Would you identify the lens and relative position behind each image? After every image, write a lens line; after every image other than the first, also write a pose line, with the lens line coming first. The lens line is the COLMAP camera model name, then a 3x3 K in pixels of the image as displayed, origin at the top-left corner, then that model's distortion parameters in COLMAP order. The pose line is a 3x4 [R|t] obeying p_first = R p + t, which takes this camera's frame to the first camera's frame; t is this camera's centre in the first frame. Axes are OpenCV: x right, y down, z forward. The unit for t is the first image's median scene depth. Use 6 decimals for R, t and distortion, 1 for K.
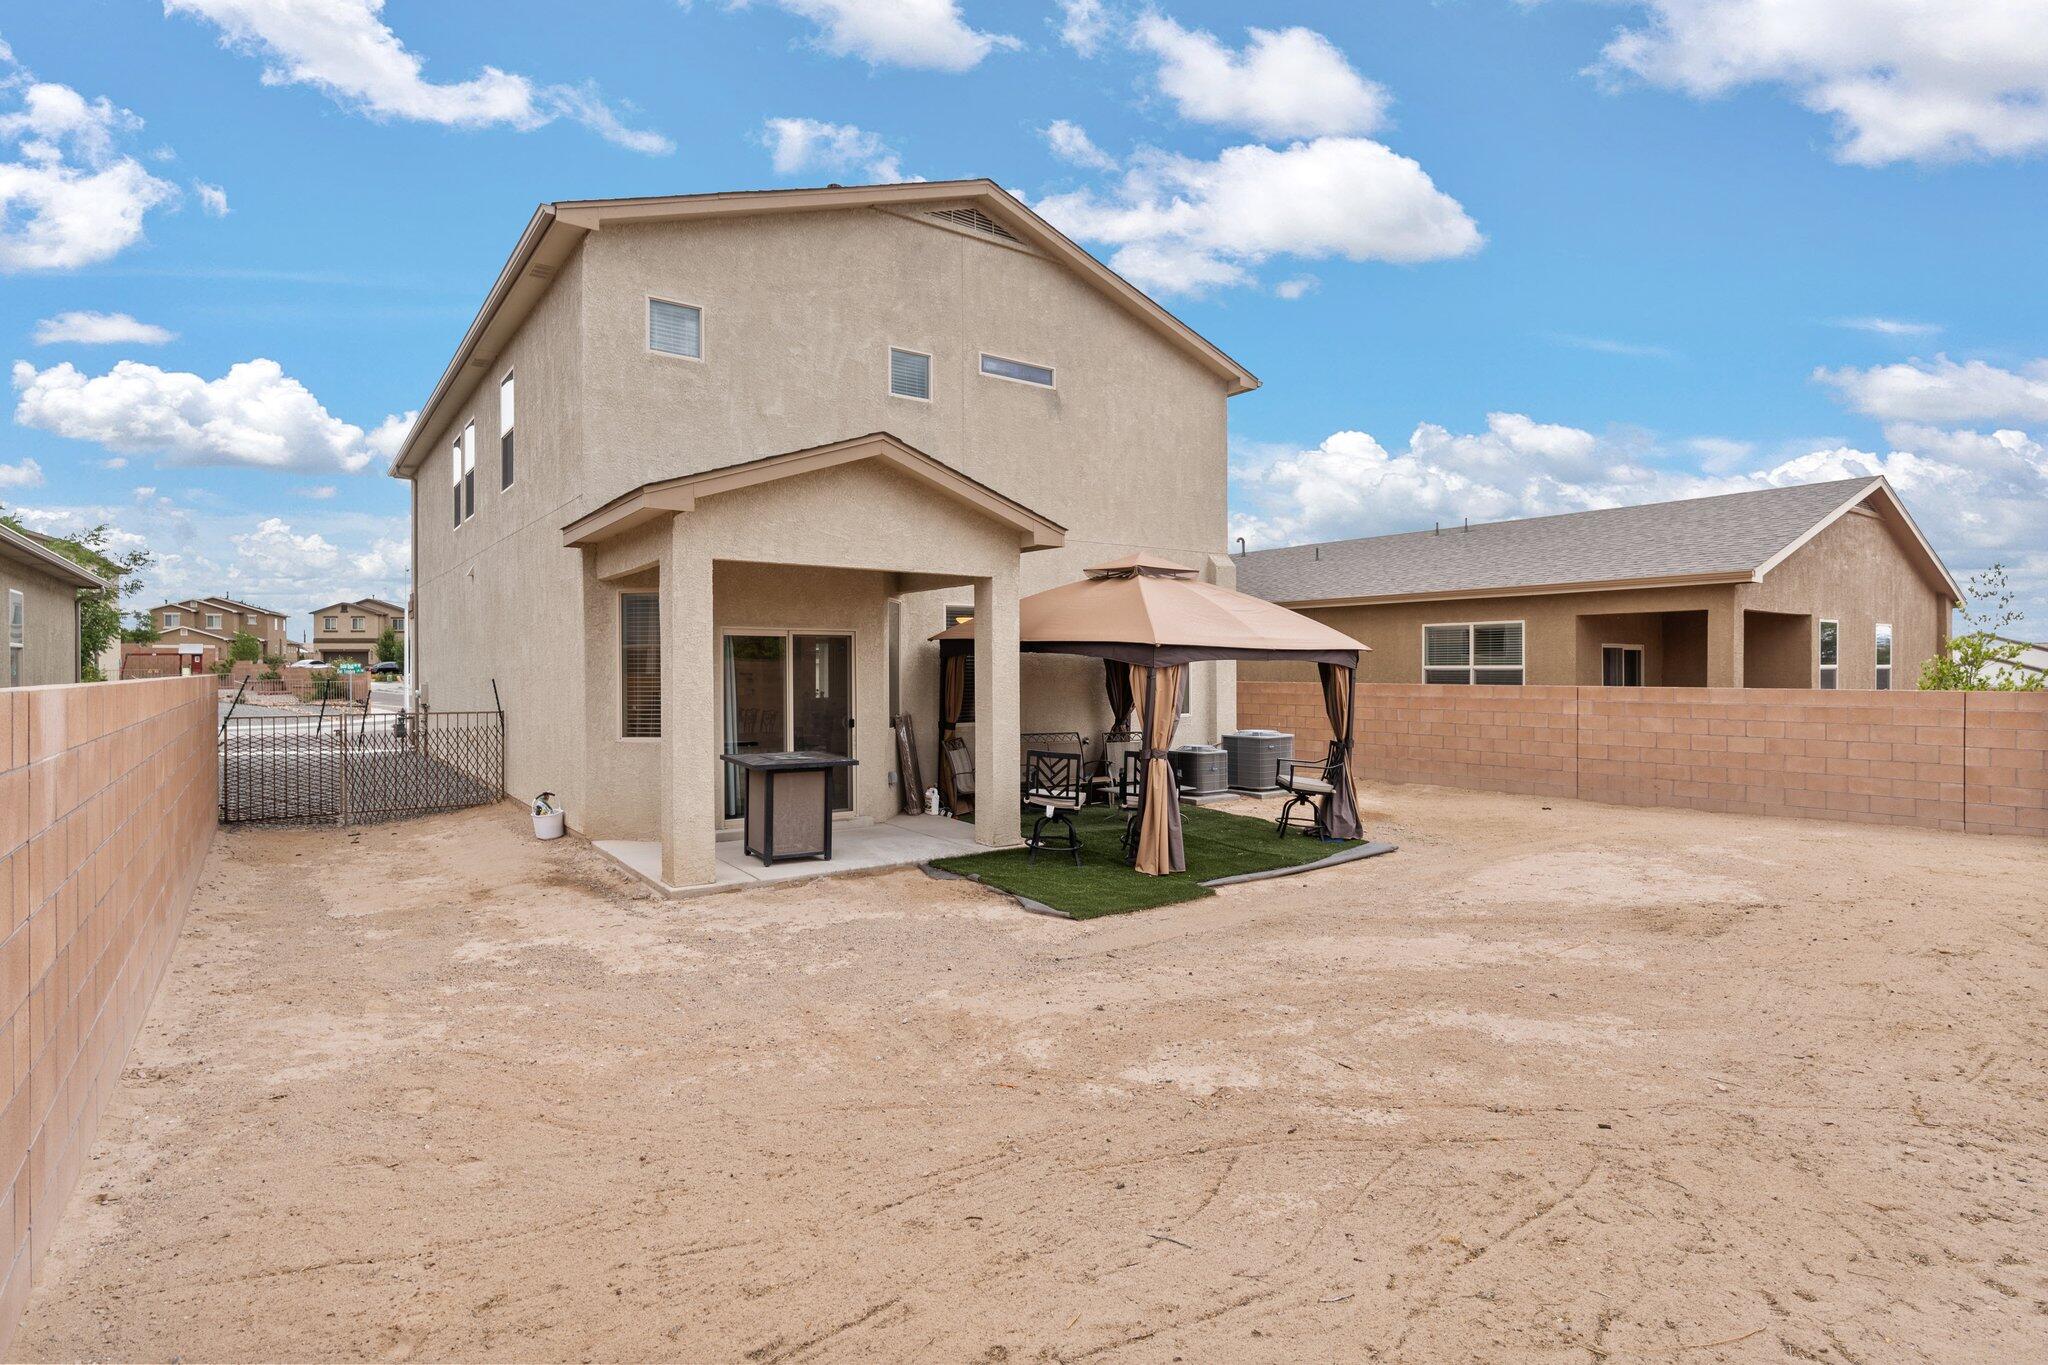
lens RADIAL K [[1035.1, 0, 1021.8], [0, 1035.1, 675.6], [0, 0, 1]] dist [-0.002895, 0.000378]
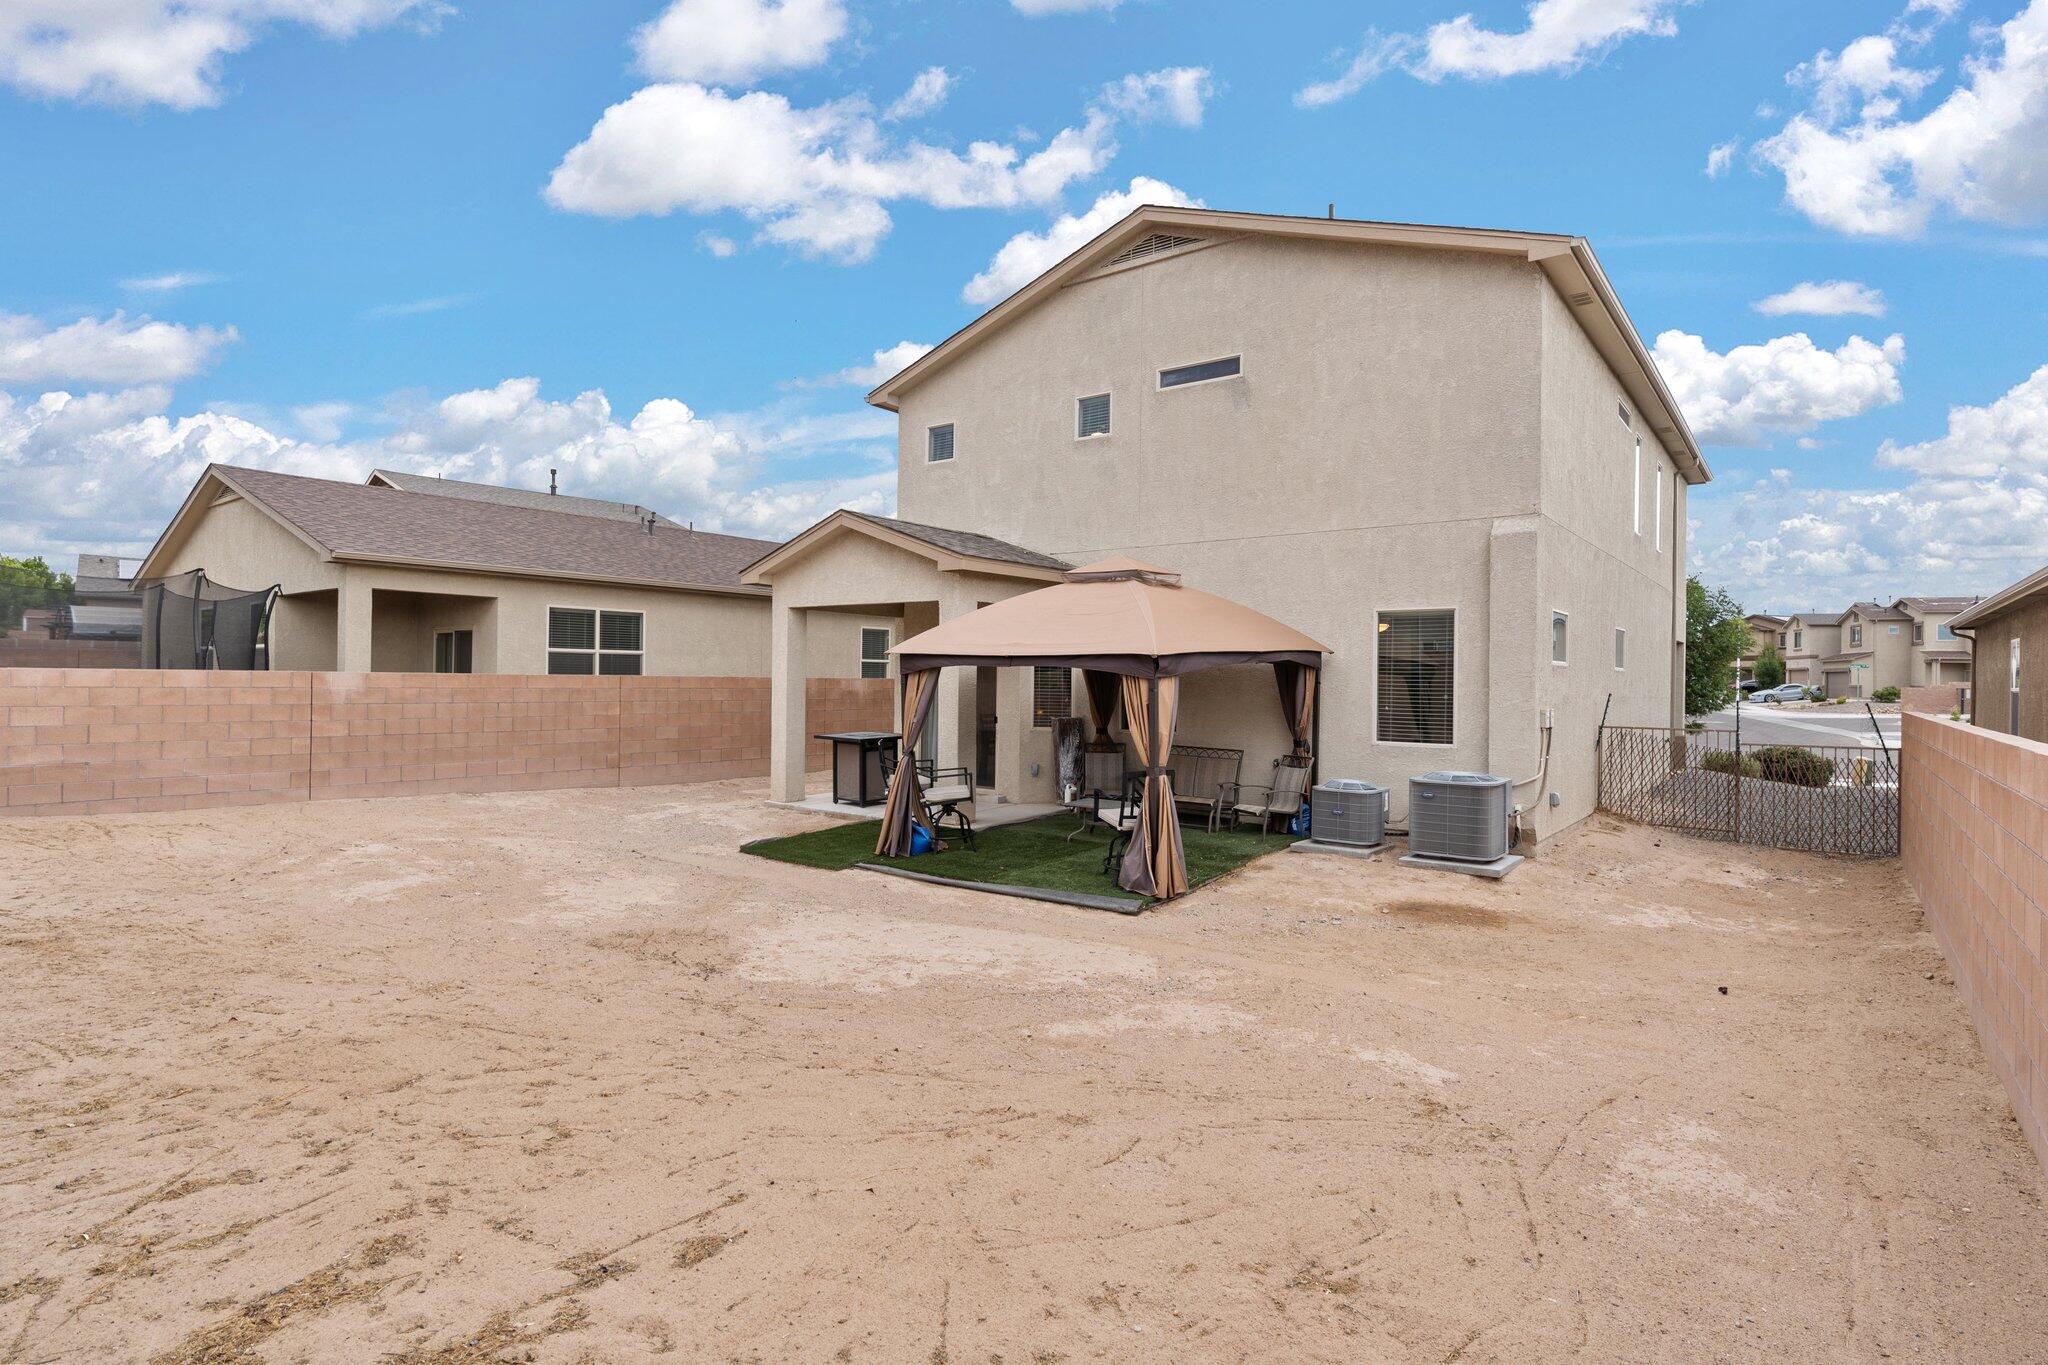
lens RADIAL K [[1035.1, 0, 1021.8], [0, 1035.1, 675.6], [0, 0, 1]] dist [-0.002895, 0.000378]
pose [[0.266686, 0.002141, -0.963781, 0.934733], [-0.019698, 0.999801, -0.003229, -0.003347], [0.963582, 0.019846, 0.266675, 0.615293]]
